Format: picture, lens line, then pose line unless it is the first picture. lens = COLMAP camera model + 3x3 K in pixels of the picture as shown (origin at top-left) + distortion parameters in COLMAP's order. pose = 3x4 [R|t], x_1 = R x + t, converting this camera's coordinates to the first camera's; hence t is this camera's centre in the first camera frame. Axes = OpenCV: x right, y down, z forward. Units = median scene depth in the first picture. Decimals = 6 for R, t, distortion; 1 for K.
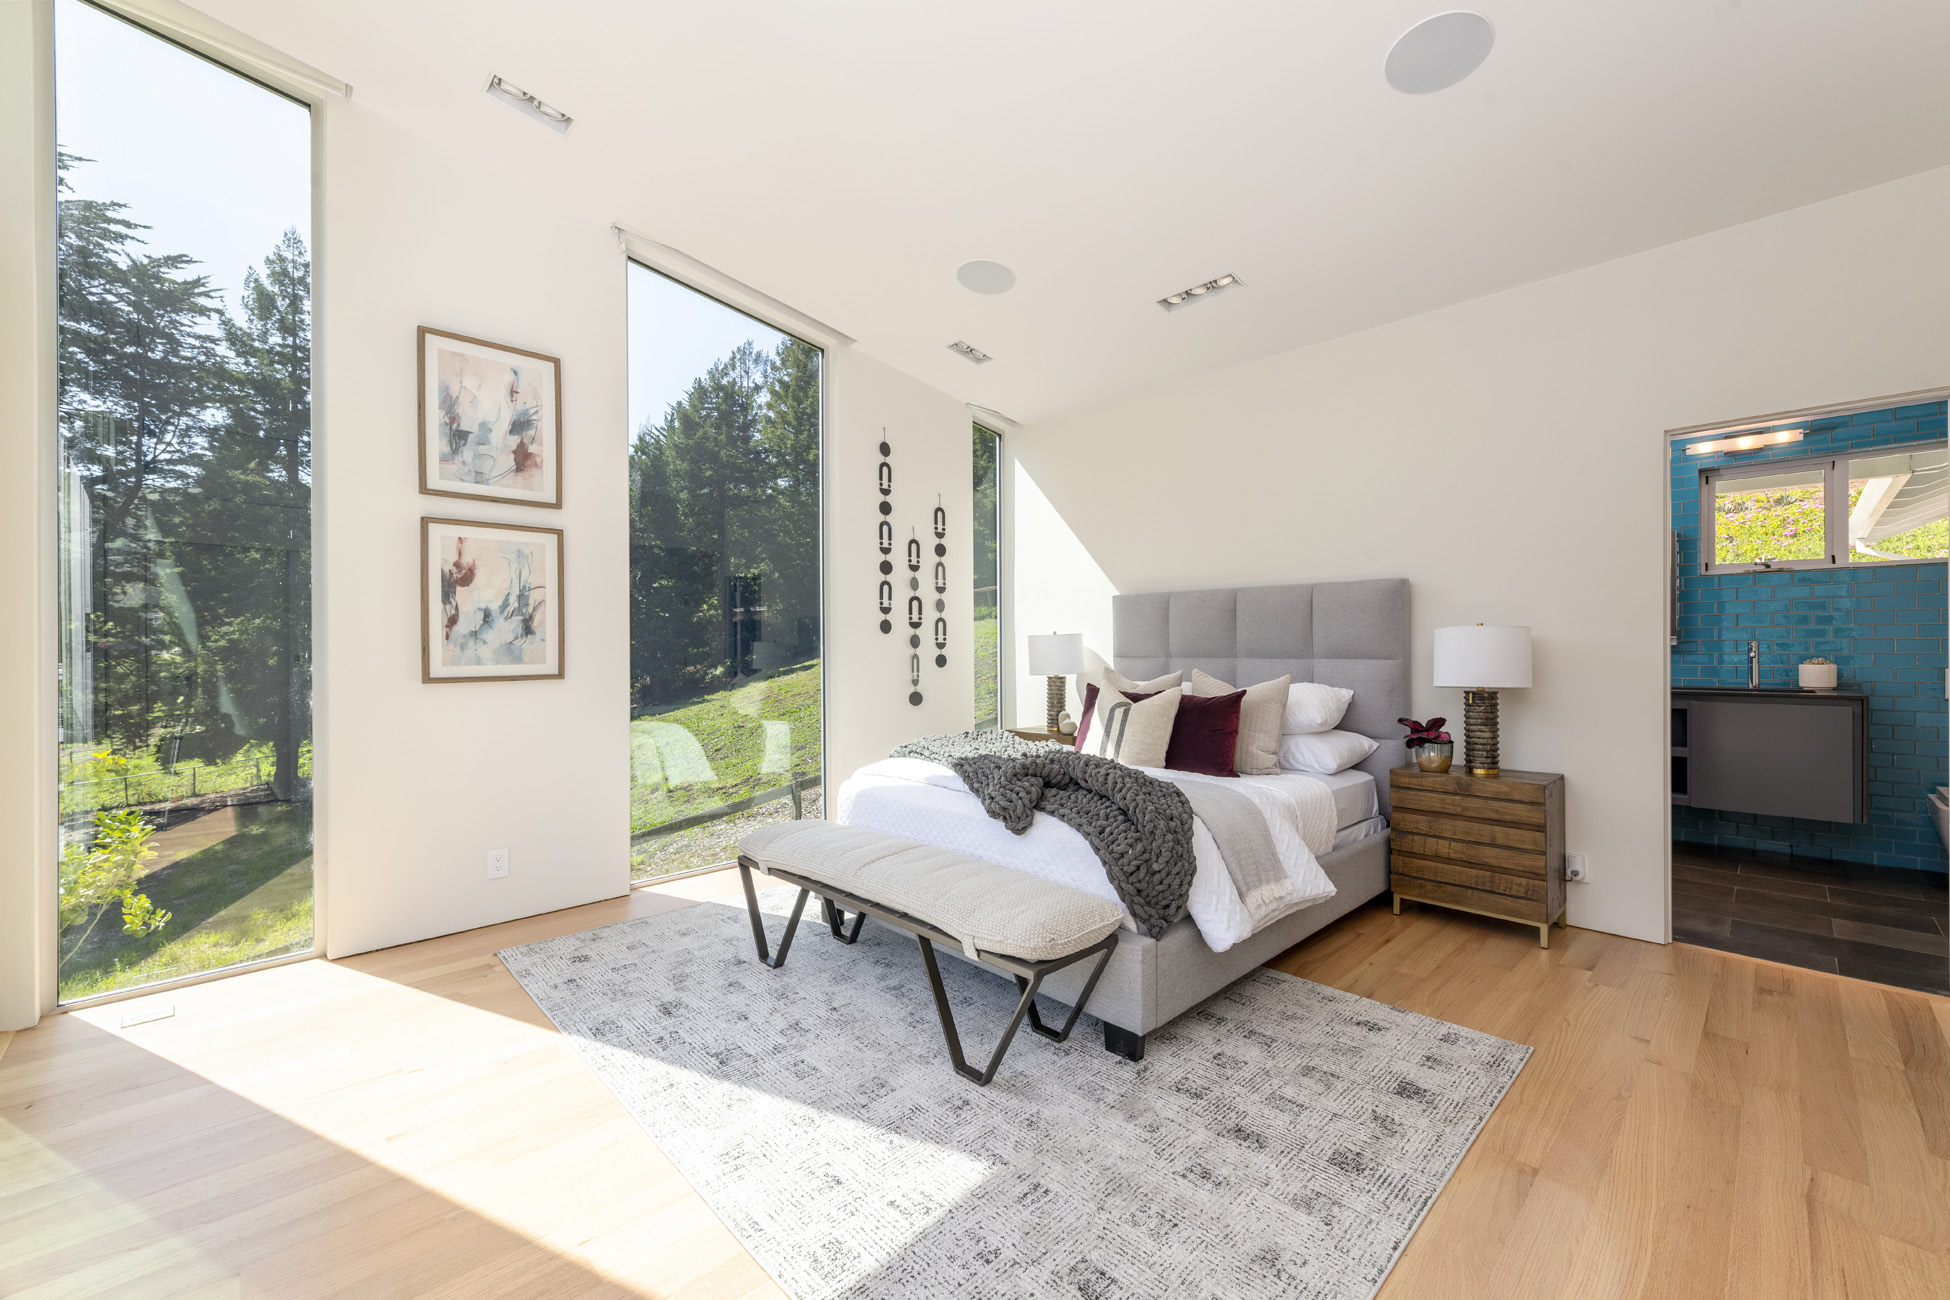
lens RADIAL K [[770.0, 0, 984.4], [0, 770.0, 635.0], [0, 0, 1]] dist [0.009193, -0.001371]
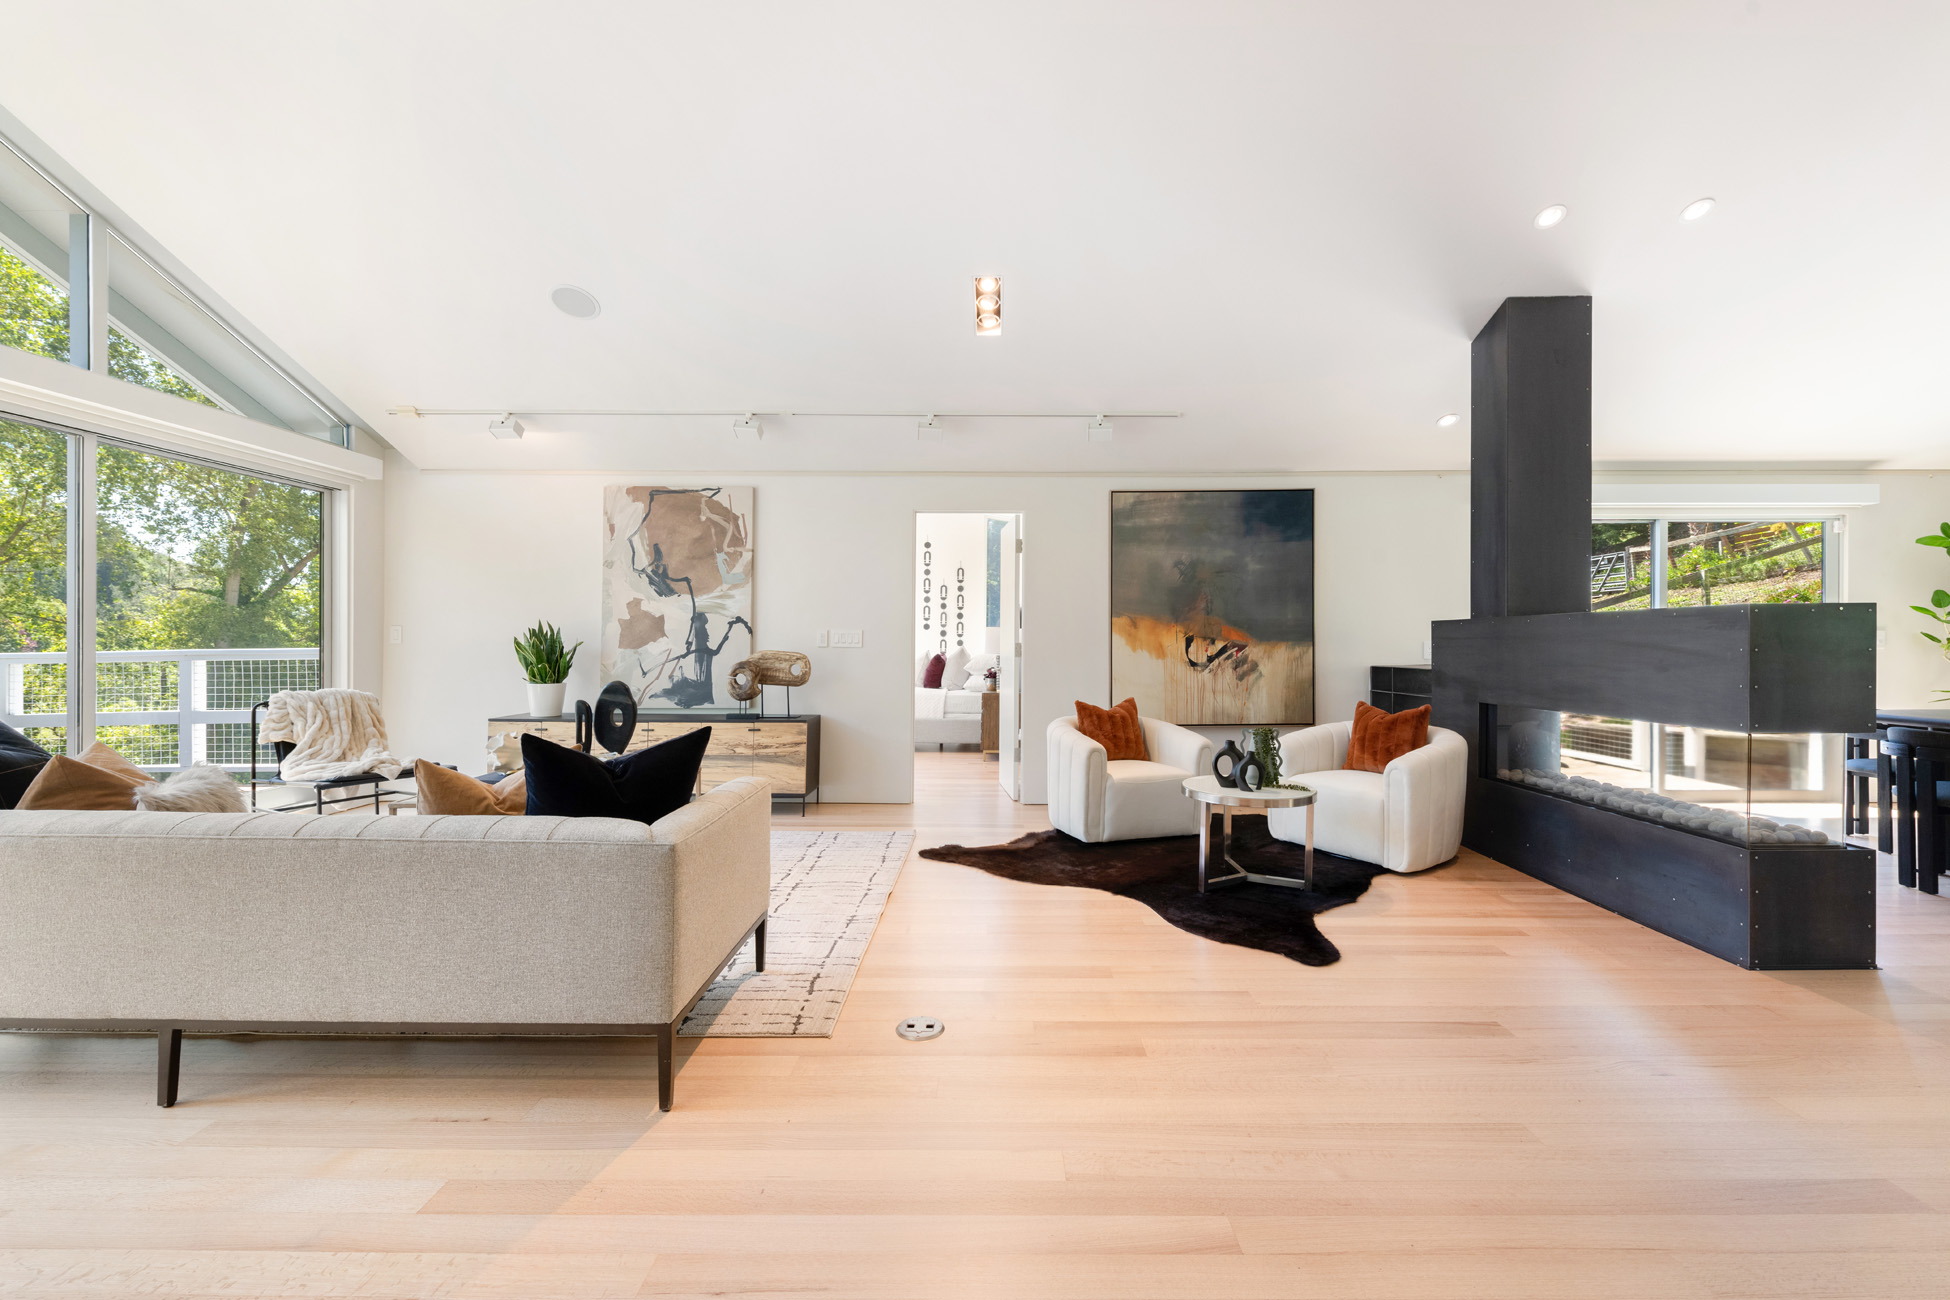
lens RADIAL K [[811.3, 0, 1001.7], [0, 811.3, 639.6], [0, 0, 1]] dist [0.011988, -0.003354]
pose [[0.720930, -0.000419, -0.693008, 2.275339], [0.009269, 0.999916, 0.009037, 0.009501], [0.692946, -0.012939, 0.720873, -0.716129]]
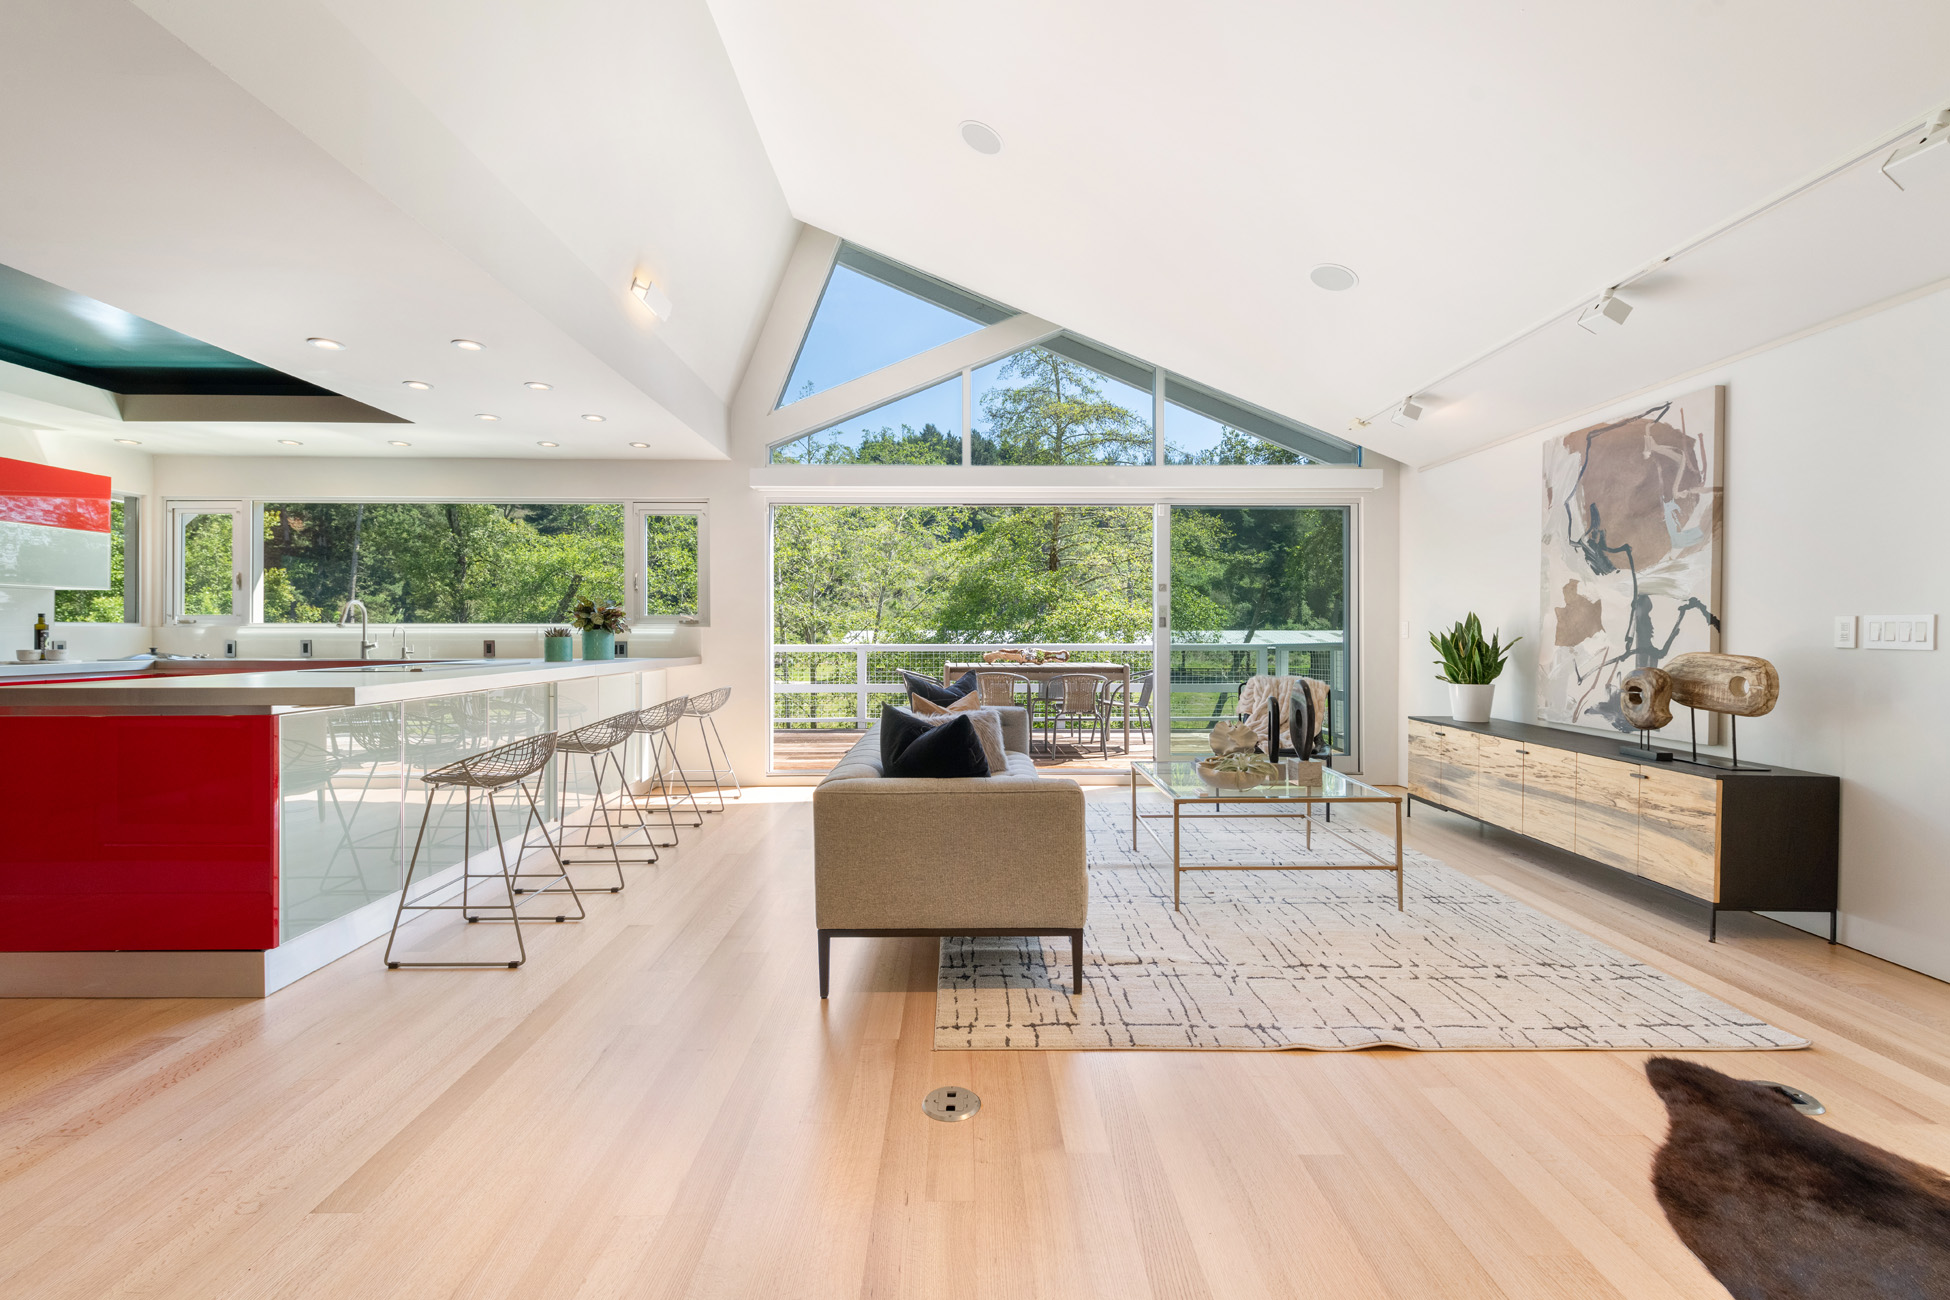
lens RADIAL K [[811.3, 0, 964.1], [0, 811.3, 630.7], [0, 0, 1]] dist [0.011988, -0.003354]
pose [[-0.697153, -0.003110, -0.716915, 2.147063], [0.010380, 0.999842, -0.014431, 0.020527], [0.716847, -0.017502, -0.697011, 0.182096]]
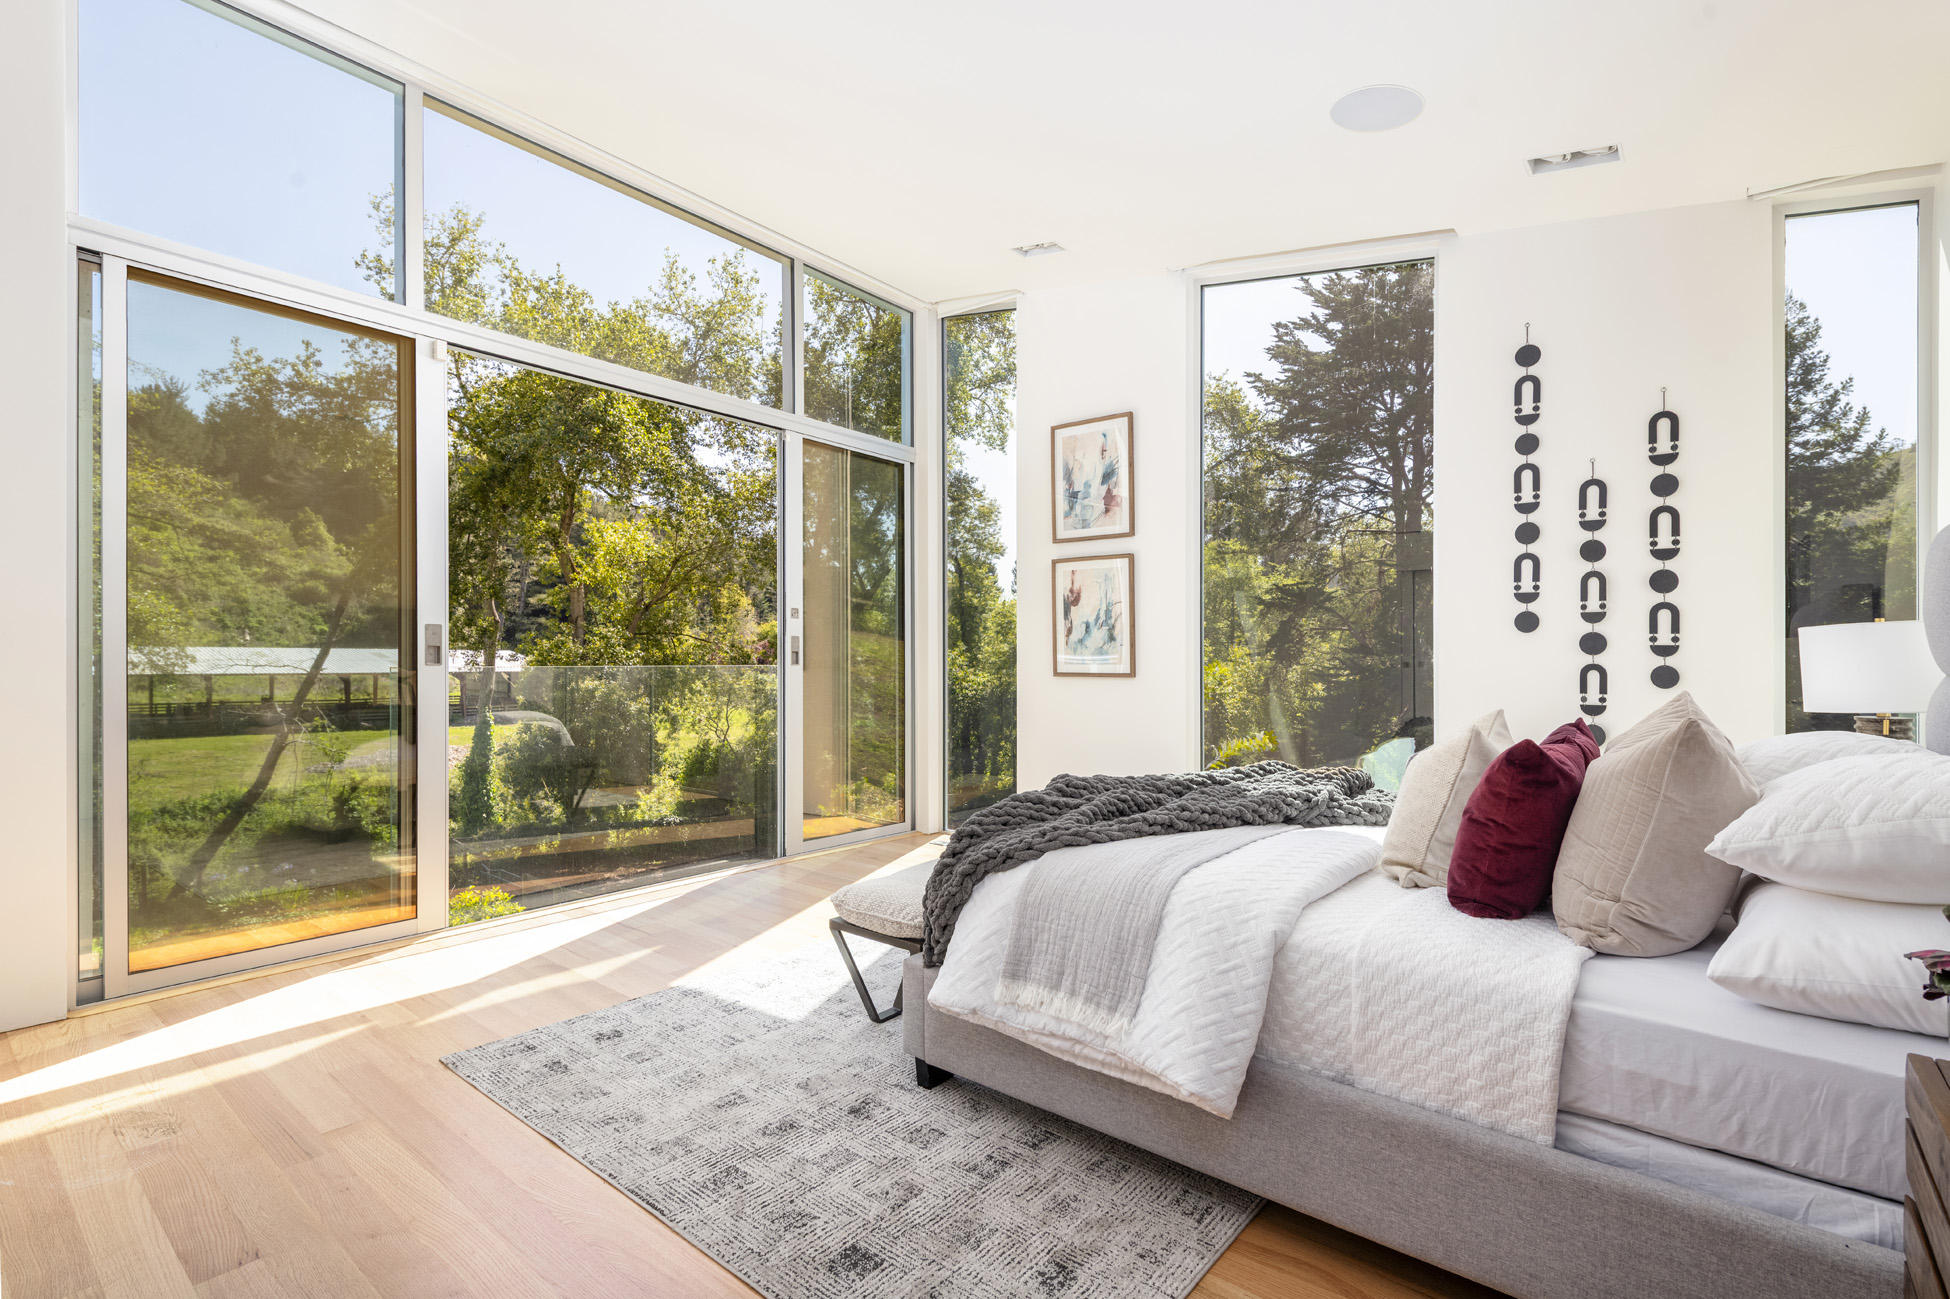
lens RADIAL K [[905.1, 0, 967.1], [0, 905.1, 640.4], [0, 0, 1]] dist [0.015112, -0.007581]
pose [[0.108173, -0.018868, -0.993953, 0.845839], [0.004761, 0.999818, -0.018461, 0.024479], [0.994121, -0.002735, 0.108243, 0.611981]]
